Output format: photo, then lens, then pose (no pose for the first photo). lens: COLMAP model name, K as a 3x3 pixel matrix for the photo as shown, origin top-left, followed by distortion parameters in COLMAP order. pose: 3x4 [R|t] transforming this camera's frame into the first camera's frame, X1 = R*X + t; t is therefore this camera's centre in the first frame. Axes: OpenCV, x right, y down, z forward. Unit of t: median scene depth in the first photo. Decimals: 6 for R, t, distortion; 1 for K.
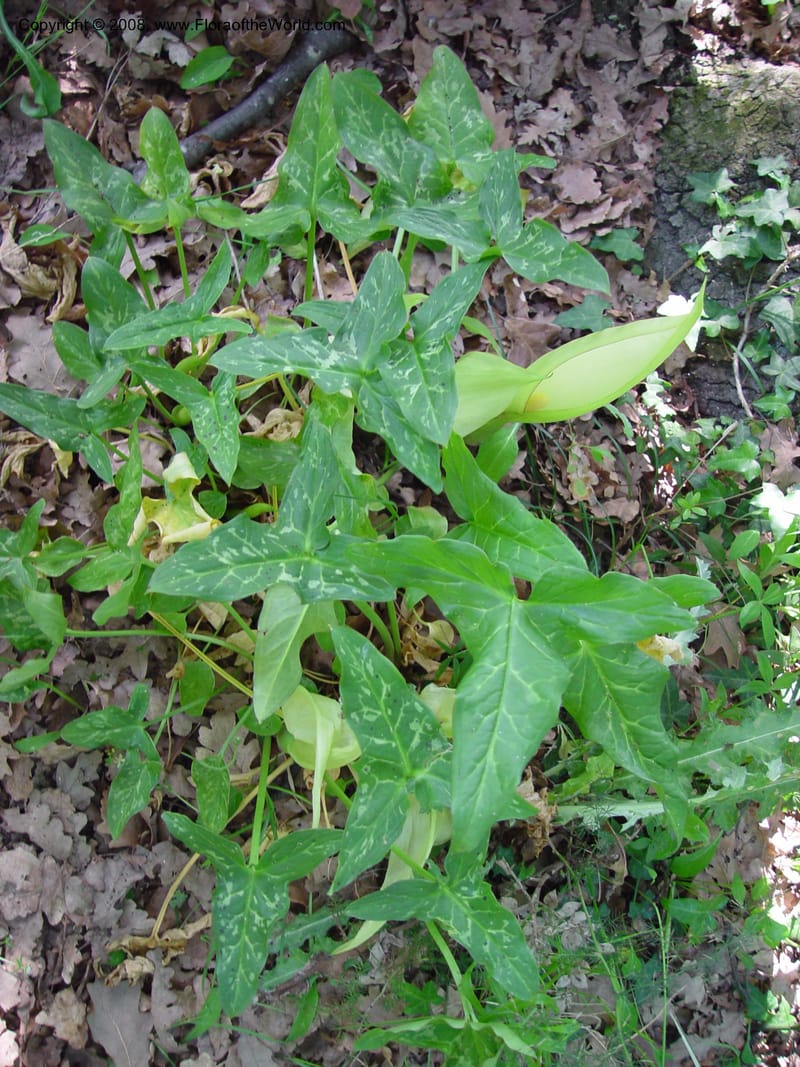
lens RADIAL K [[1194.4, 0, 400.0], [0, 1194.4, 533.5], [0, 0, 1]] dist [-0.175812, 0.118646]
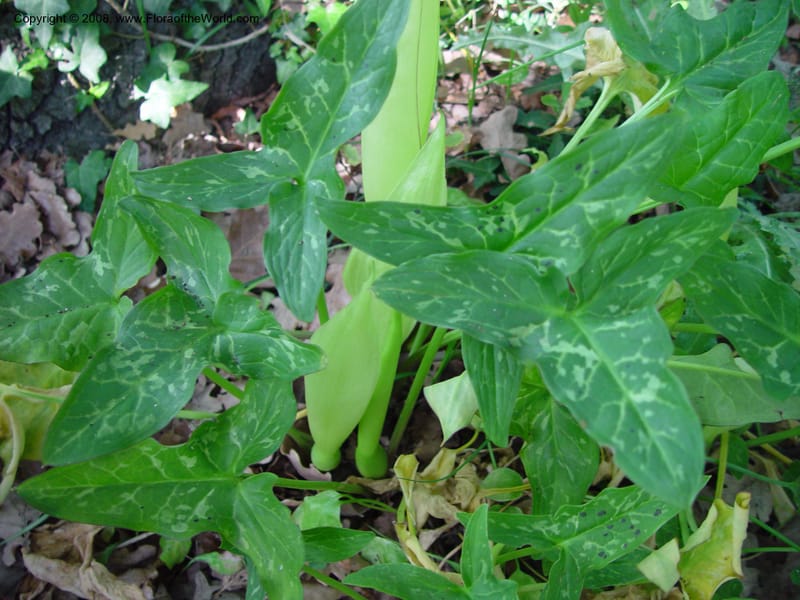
lens RADIAL K [[895.5, 0, 400.0], [0, 895.5, 300.0], [0, 0, 1]] dist [-0.175812, 0.118646]
pose [[-0.215858, -0.953523, 0.210238, -0.084128], [0.917652, -0.124533, 0.377368, -0.292498], [-0.333647, 0.274383, 0.901883, 0.374736]]
